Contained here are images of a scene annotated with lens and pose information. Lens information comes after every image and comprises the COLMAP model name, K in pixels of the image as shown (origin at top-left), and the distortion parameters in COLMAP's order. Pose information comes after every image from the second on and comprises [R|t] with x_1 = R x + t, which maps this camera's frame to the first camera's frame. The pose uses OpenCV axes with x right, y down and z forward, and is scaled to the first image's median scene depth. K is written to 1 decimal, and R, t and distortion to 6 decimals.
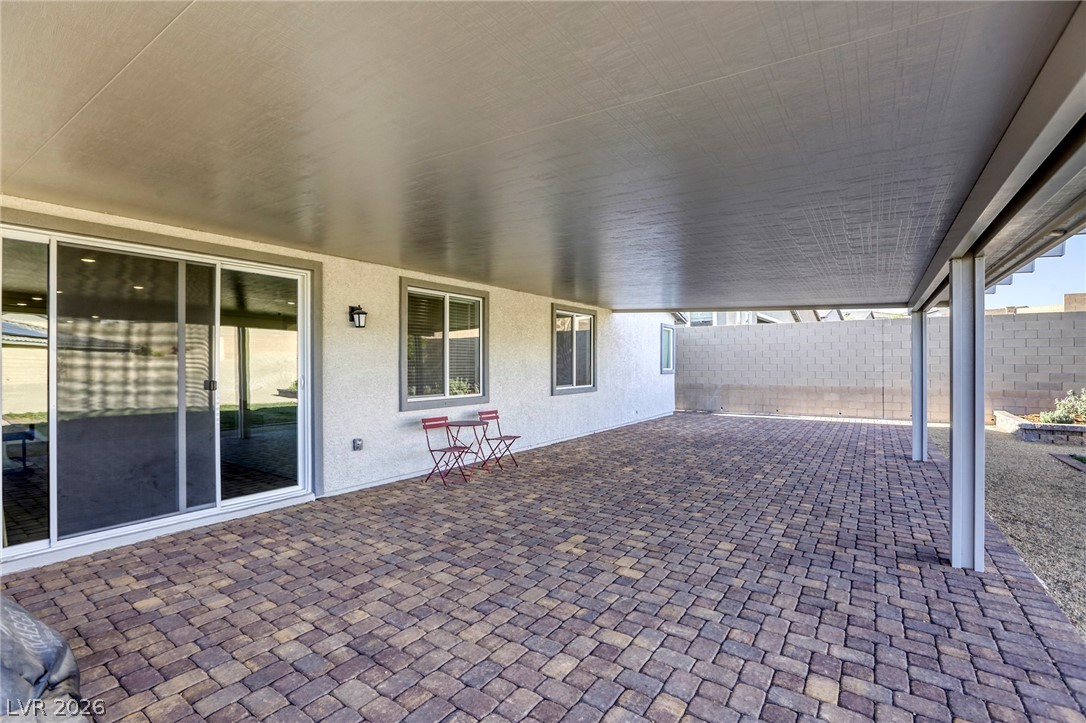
lens RADIAL K [[507.9, 0, 539.8], [0, 507.9, 366.4], [0, 0, 1]] dist [-0.042342, 0.008914]
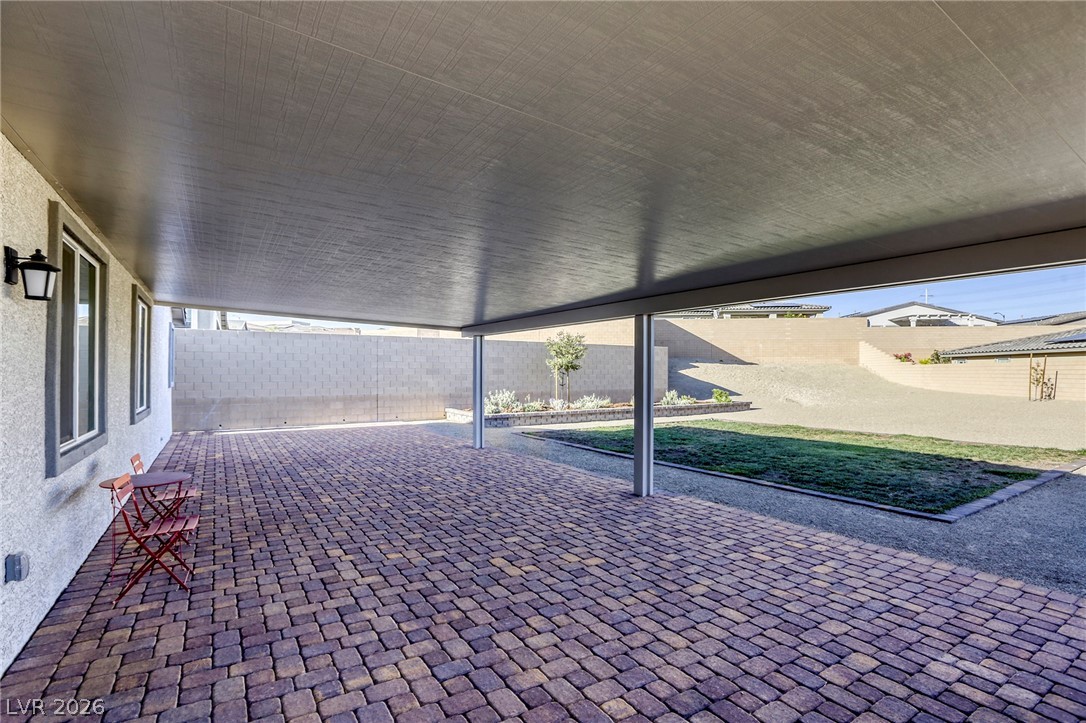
lens RADIAL K [[507.9, 0, 554.0], [0, 507.9, 364.0], [0, 0, 1]] dist [-0.042342, 0.008914]
pose [[0.367486, 0.018930, 0.929836, -0.720391], [0.002195, 0.999772, -0.021222, -0.010413], [-0.930026, 0.009839, 0.367361, 0.511665]]
